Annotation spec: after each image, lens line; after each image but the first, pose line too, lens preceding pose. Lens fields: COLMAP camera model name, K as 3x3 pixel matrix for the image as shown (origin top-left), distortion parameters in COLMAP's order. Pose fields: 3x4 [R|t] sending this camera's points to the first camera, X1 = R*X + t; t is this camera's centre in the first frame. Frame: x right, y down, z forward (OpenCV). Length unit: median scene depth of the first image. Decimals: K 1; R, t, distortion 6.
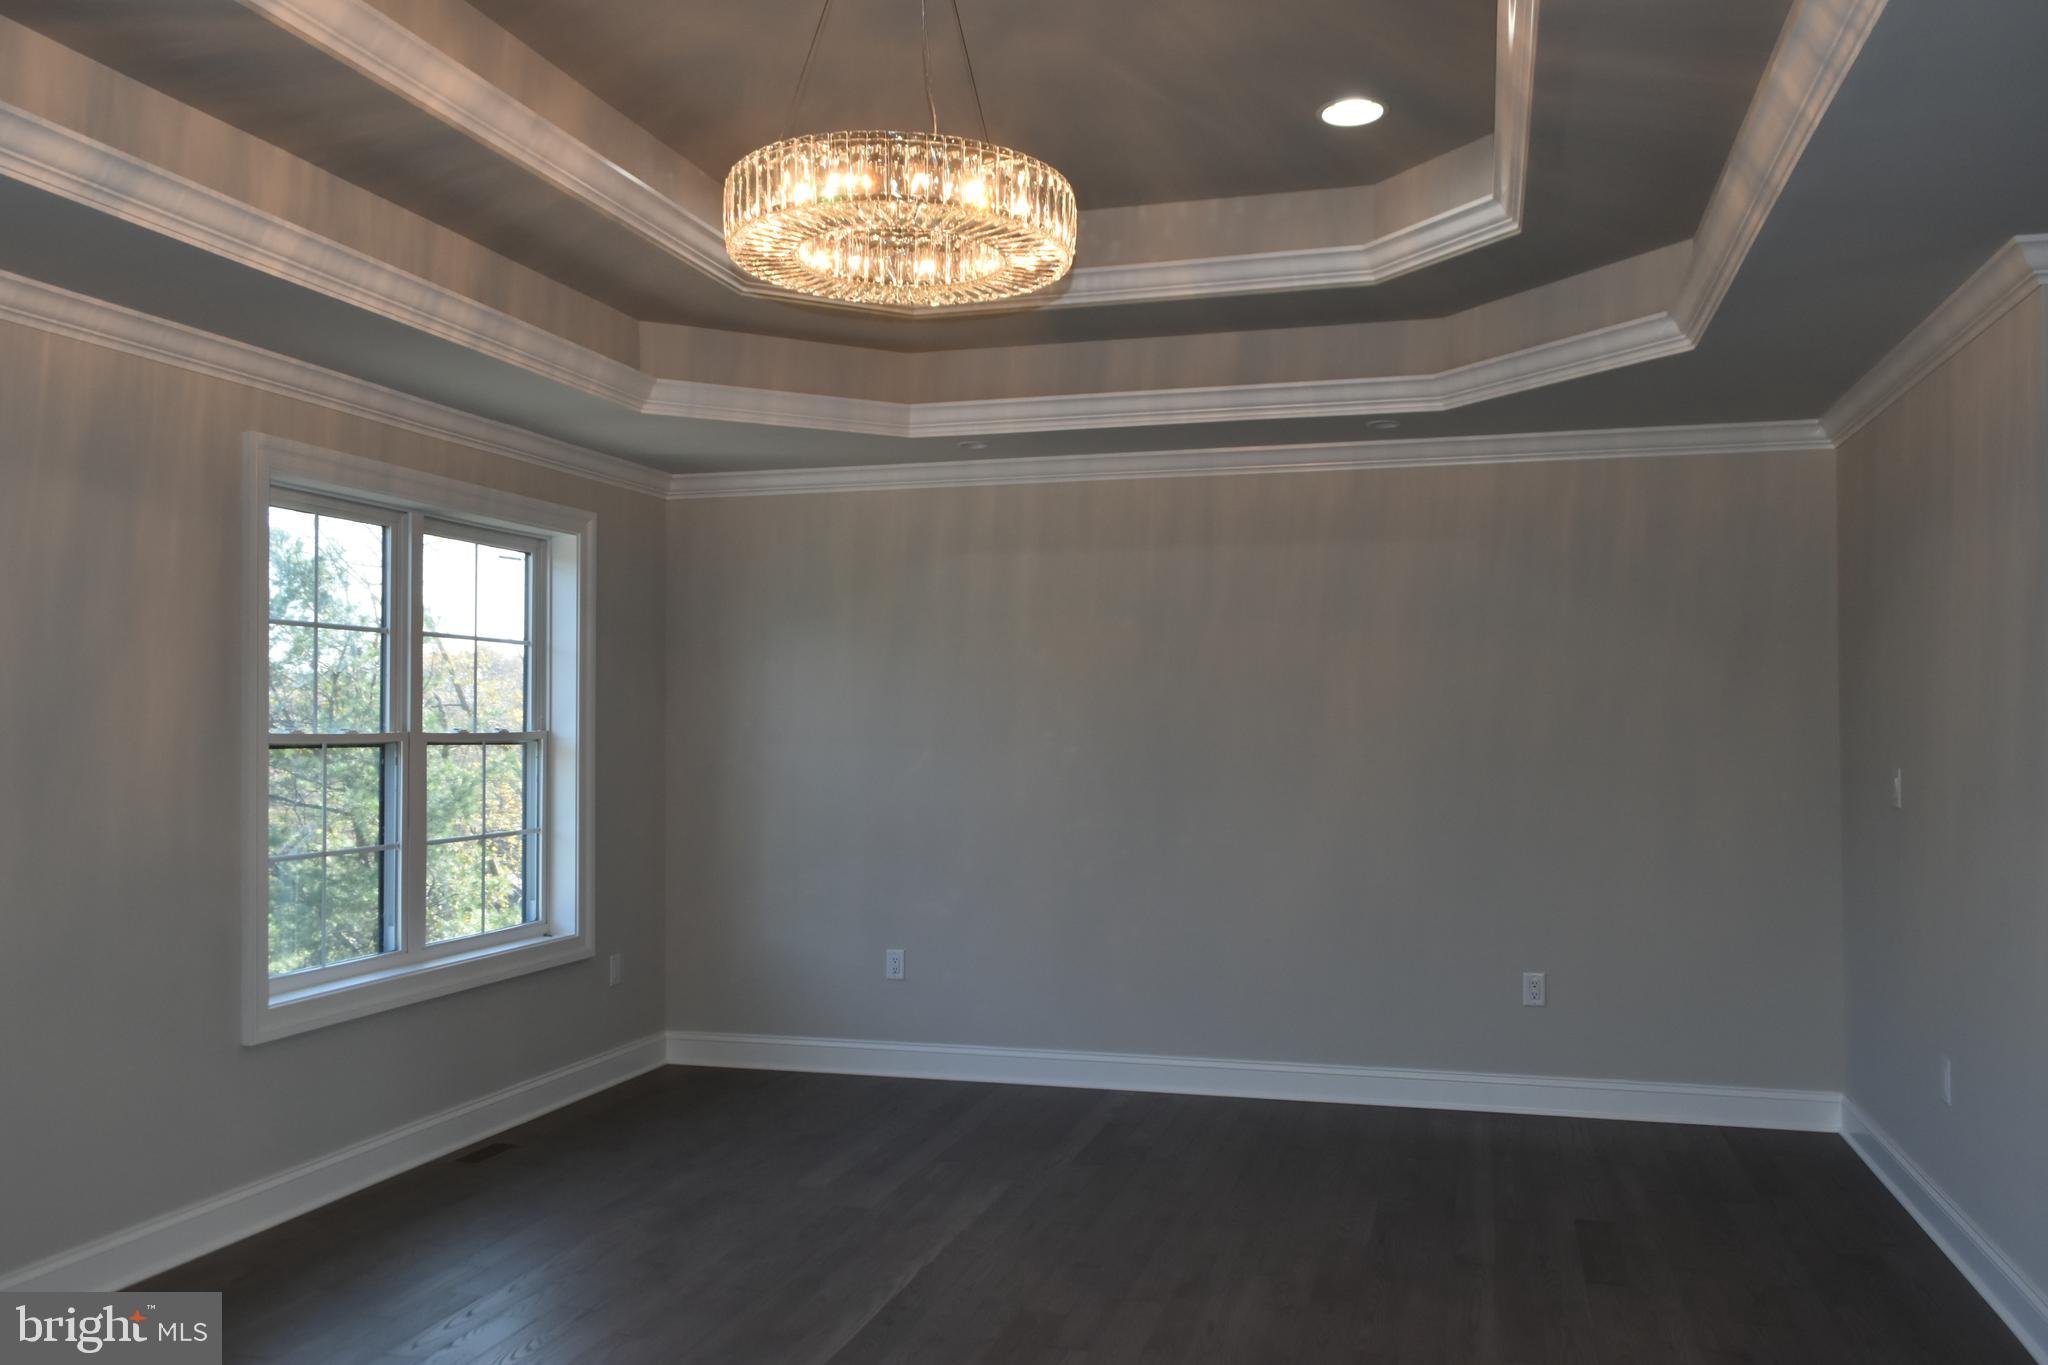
lens RADIAL K [[1657.3, 0, 1039.0], [0, 1657.3, 680.6], [0, 0, 1]] dist [0.006796, -0.007985]
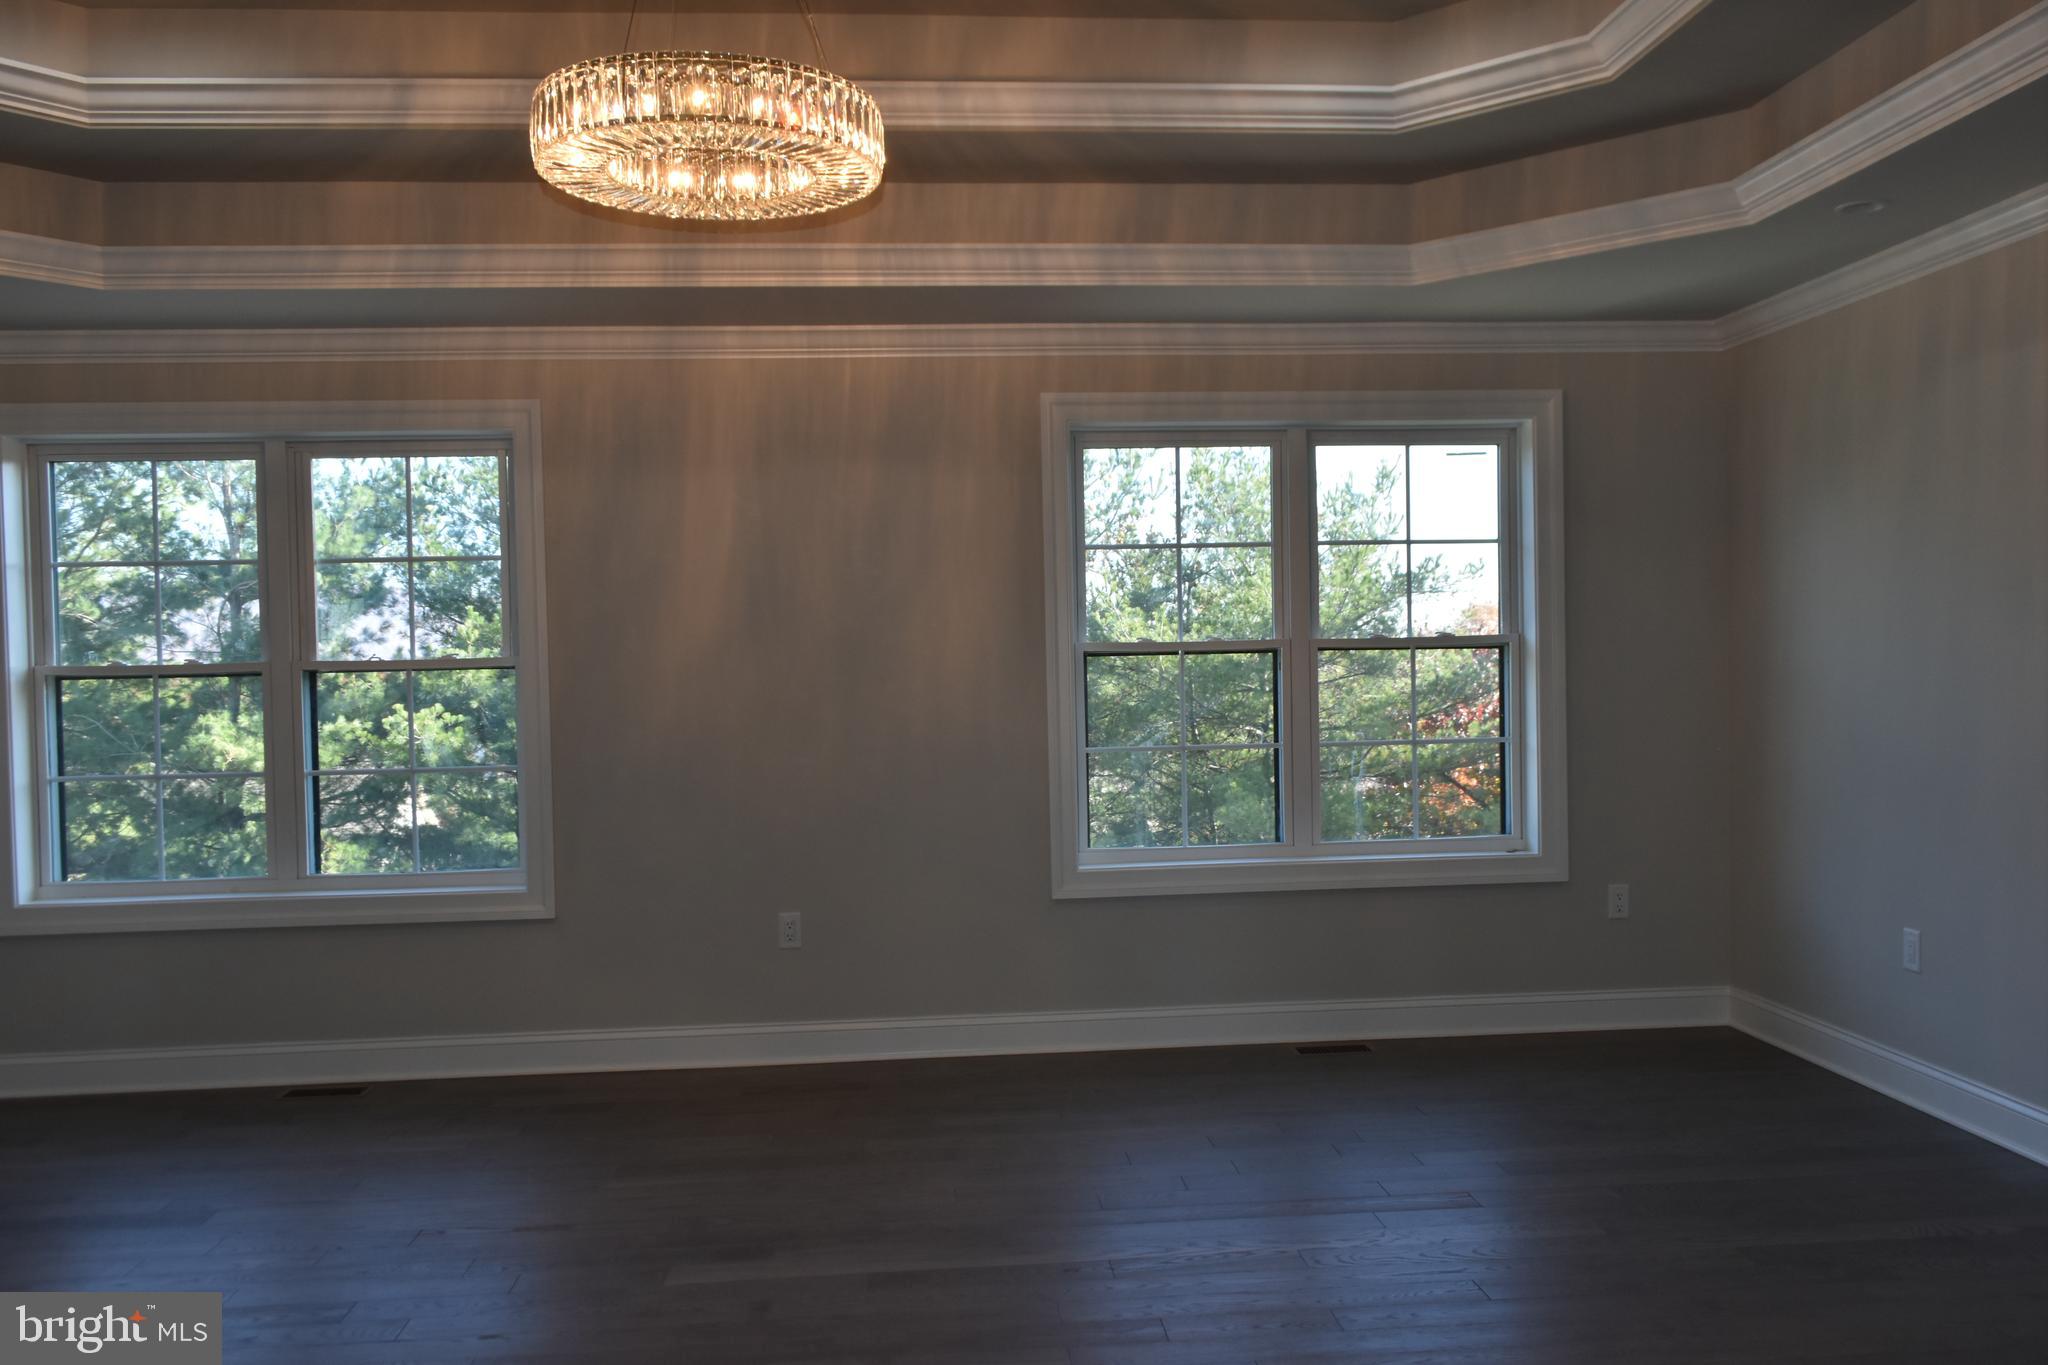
lens RADIAL K [[1657.3, 0, 1038.9], [0, 1657.3, 677.7], [0, 0, 1]] dist [0.006796, -0.007985]
pose [[0.328597, 0.009489, -0.944423, 0.604251], [0.046592, 0.998569, 0.026244, 0.022386], [0.943320, -0.052626, 0.327684, 0.535831]]
